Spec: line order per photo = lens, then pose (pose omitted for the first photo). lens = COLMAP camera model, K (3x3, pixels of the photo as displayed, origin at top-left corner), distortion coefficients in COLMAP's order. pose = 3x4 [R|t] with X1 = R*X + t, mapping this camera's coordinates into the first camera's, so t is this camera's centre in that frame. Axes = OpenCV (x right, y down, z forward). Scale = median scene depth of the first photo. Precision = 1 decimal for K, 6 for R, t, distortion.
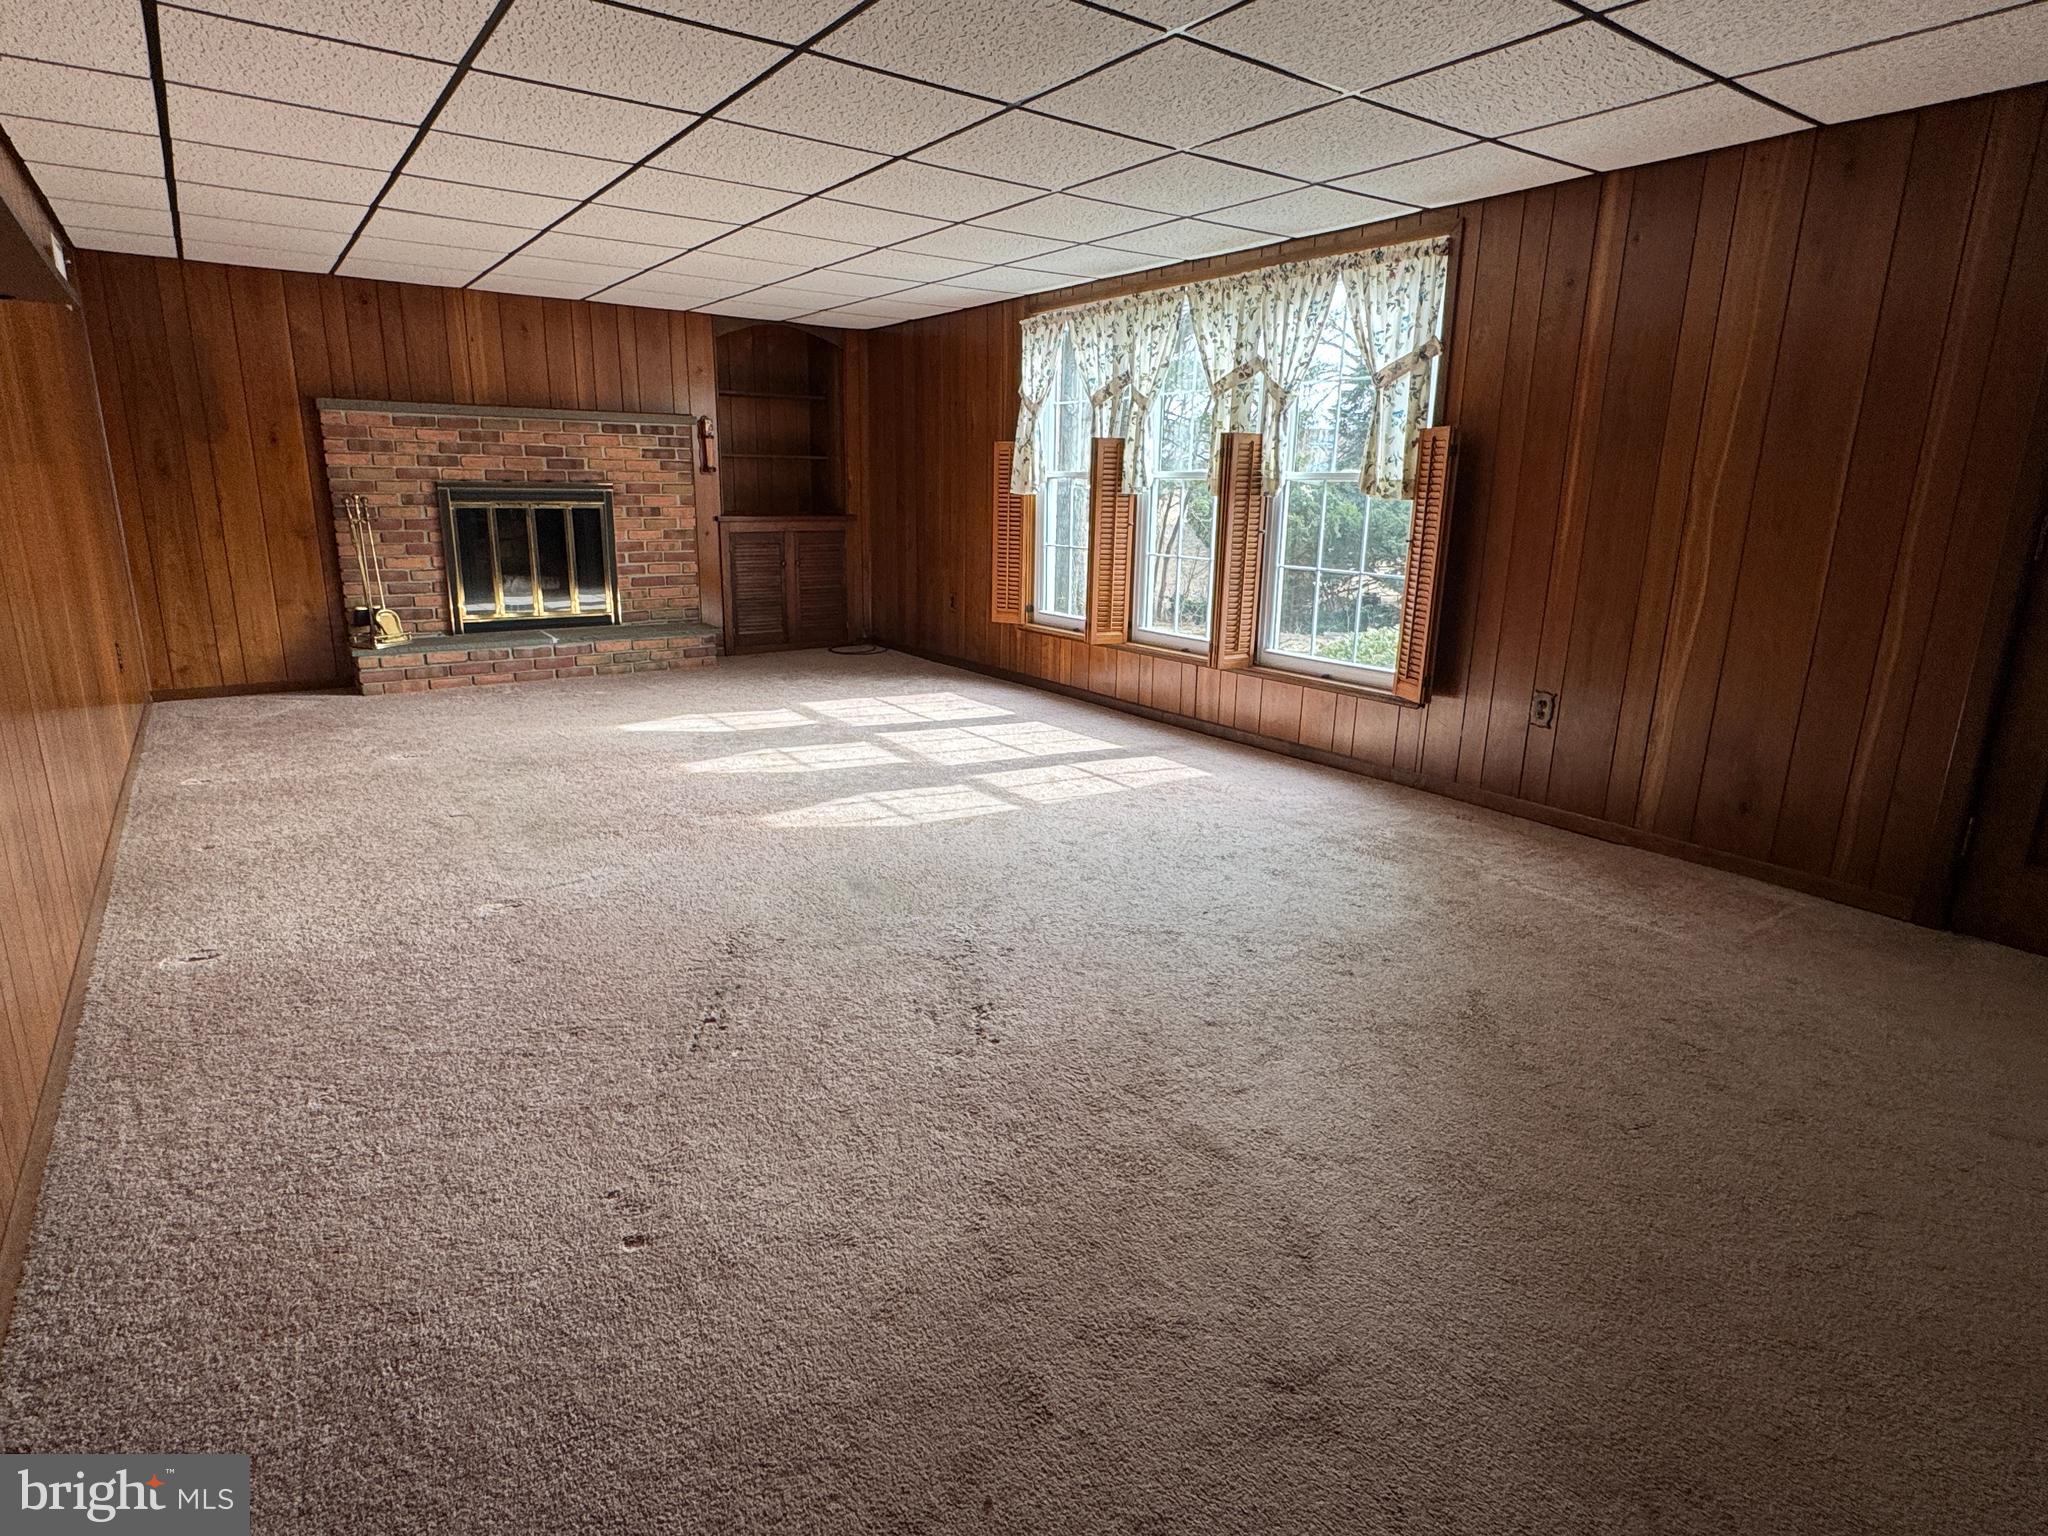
lens RADIAL K [[1098.2, 0, 1016.1], [0, 1098.2, 770.2], [0, 0, 1]] dist [-0.003167, 0.000687]
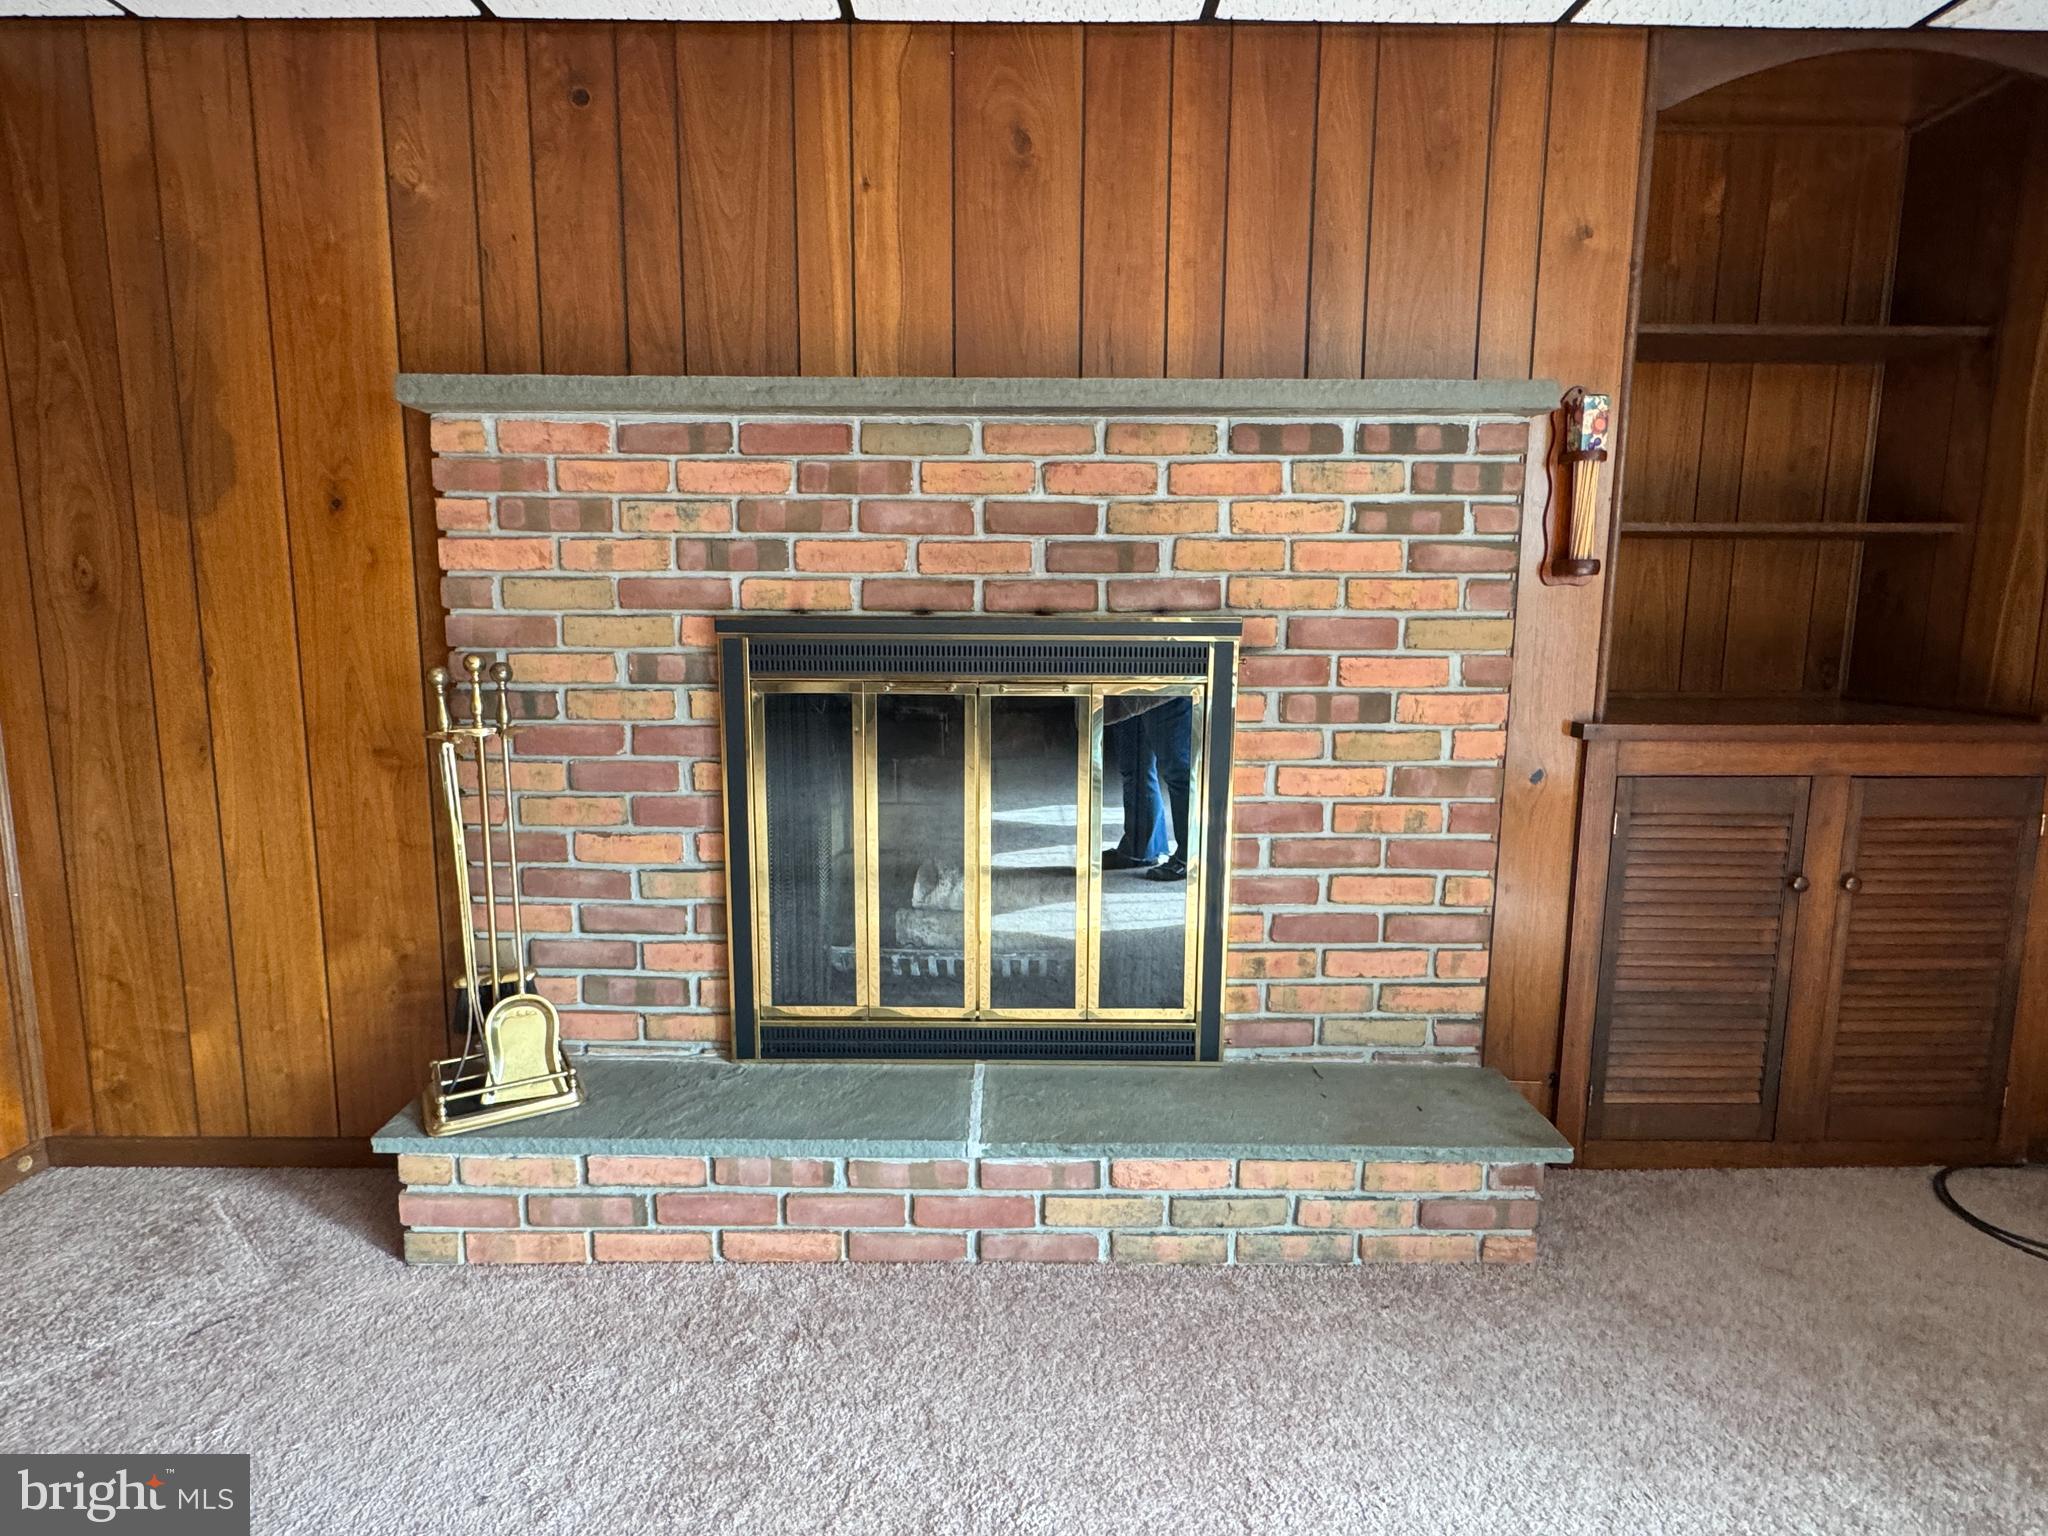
lens RADIAL K [[1098.2, 0, 1016.1], [0, 1098.2, 770.2], [0, 0, 1]] dist [-0.003167, 0.000687]
pose [[0.810986, 0.071002, -0.580742, -0.260763], [-0.139158, 0.987532, -0.073593, -0.205202], [0.568276, 0.140498, 0.810755, 0.789325]]
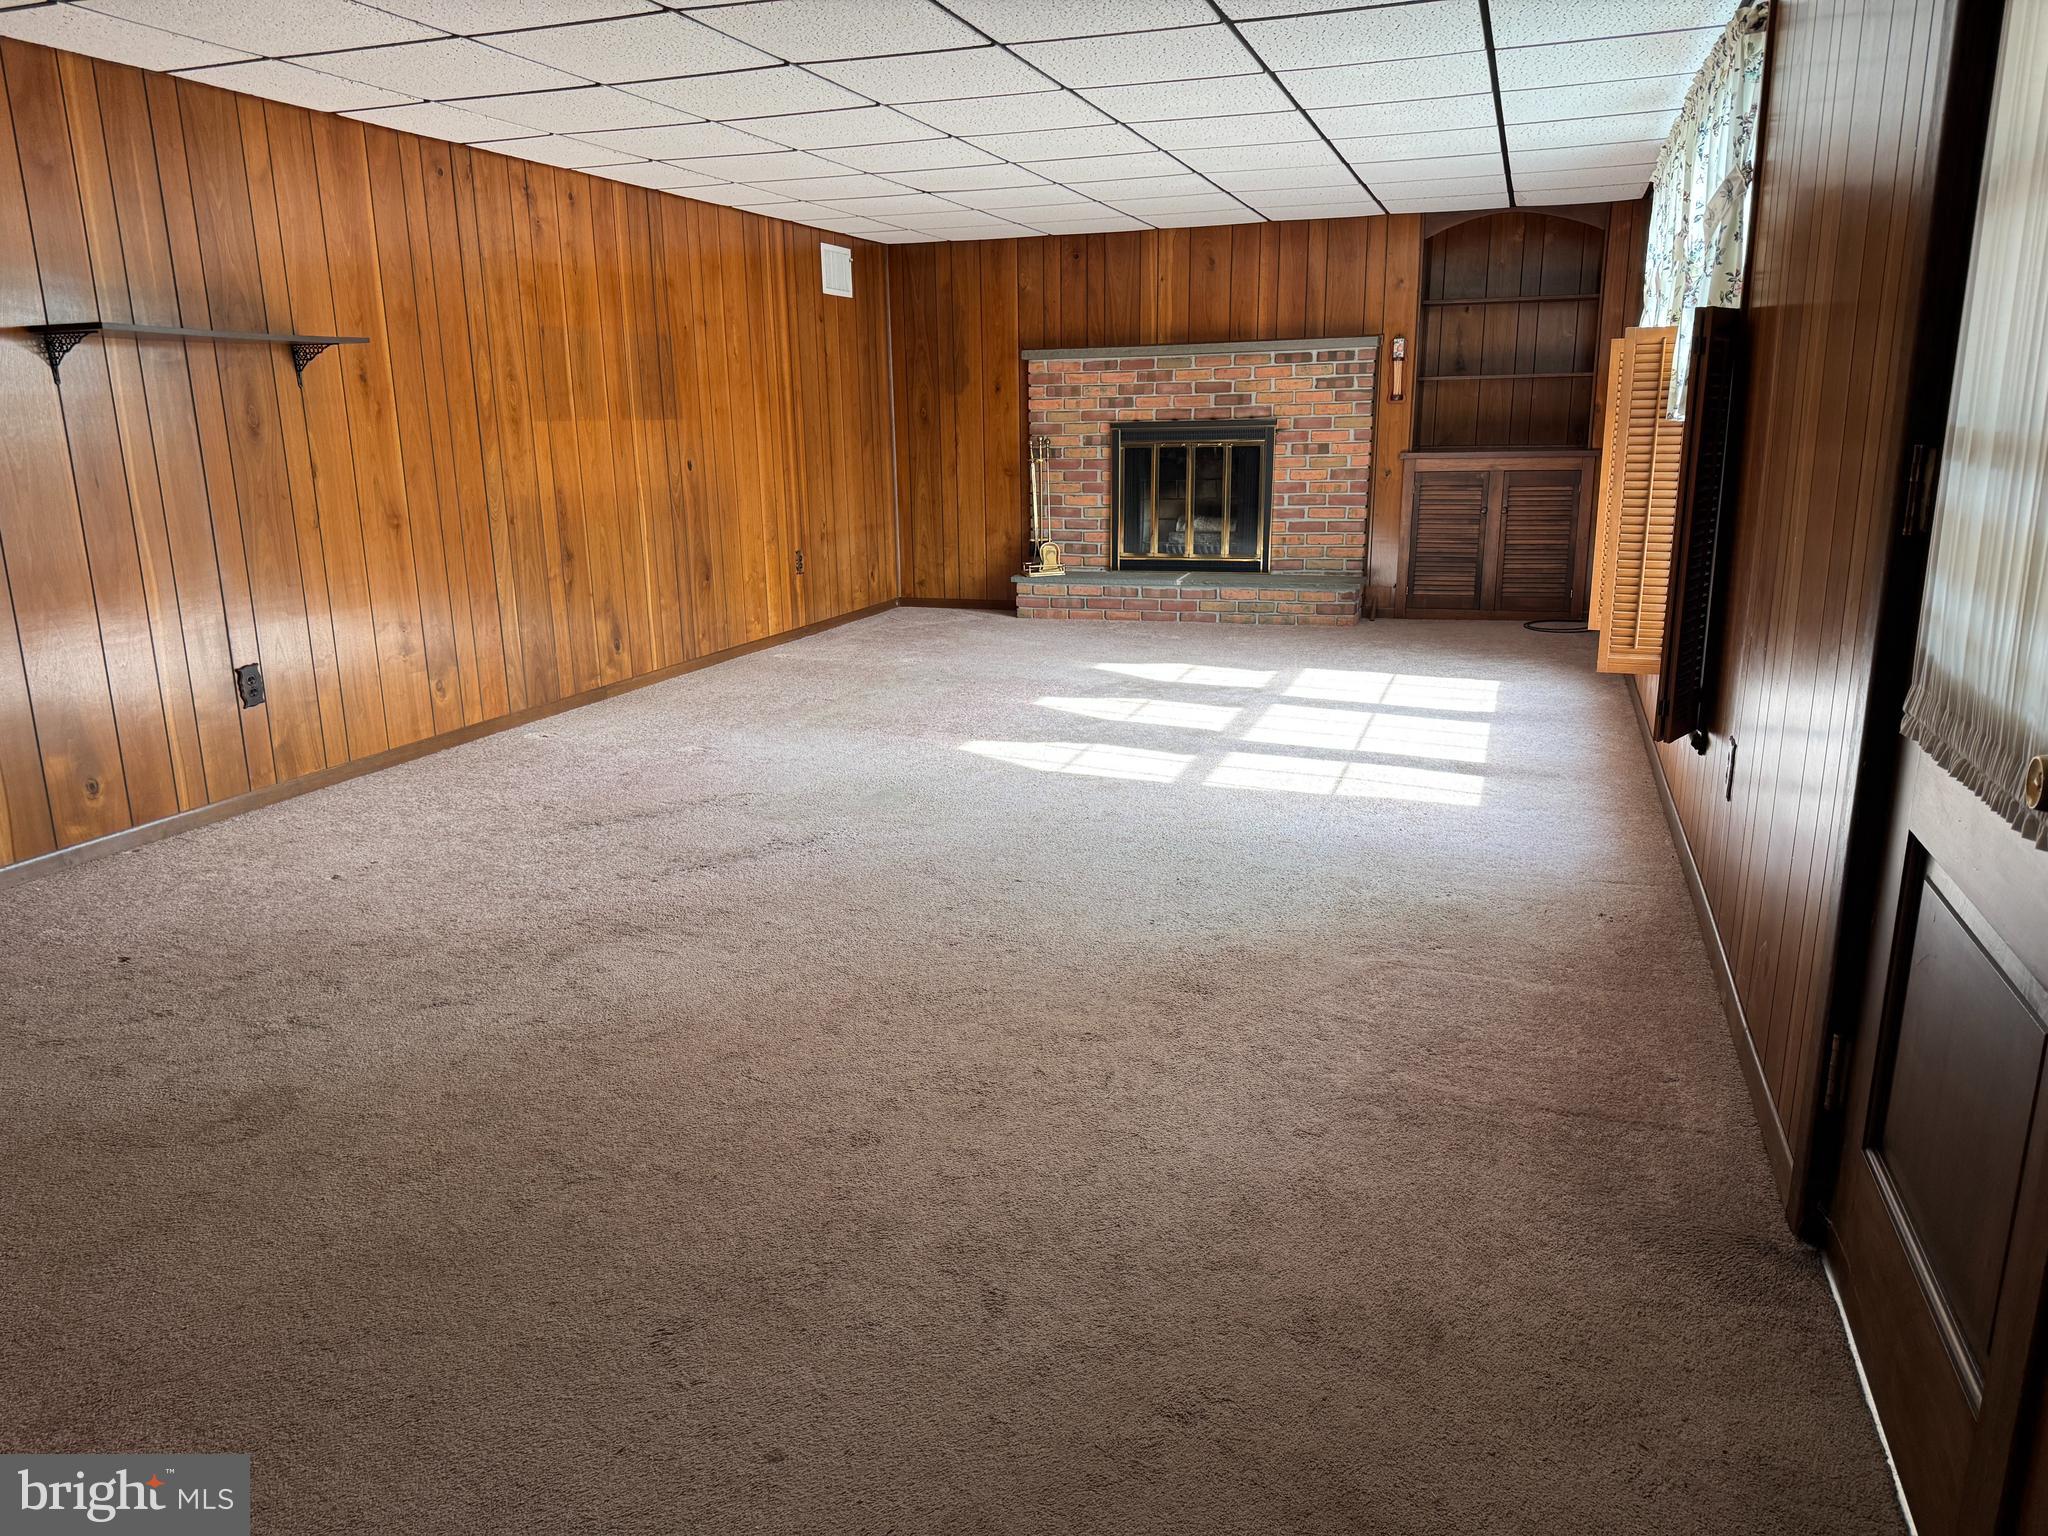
lens RADIAL K [[1436.9, 0, 1015.9], [0, 1436.9, 773.4], [0, 0, 1]] dist [0.119905, -0.000191]
pose [[0.571725, 0.172127, -0.802187, 0.587166], [-0.181455, 0.980060, 0.080969, -0.029881], [0.800128, 0.099269, 0.591558, 0.141059]]
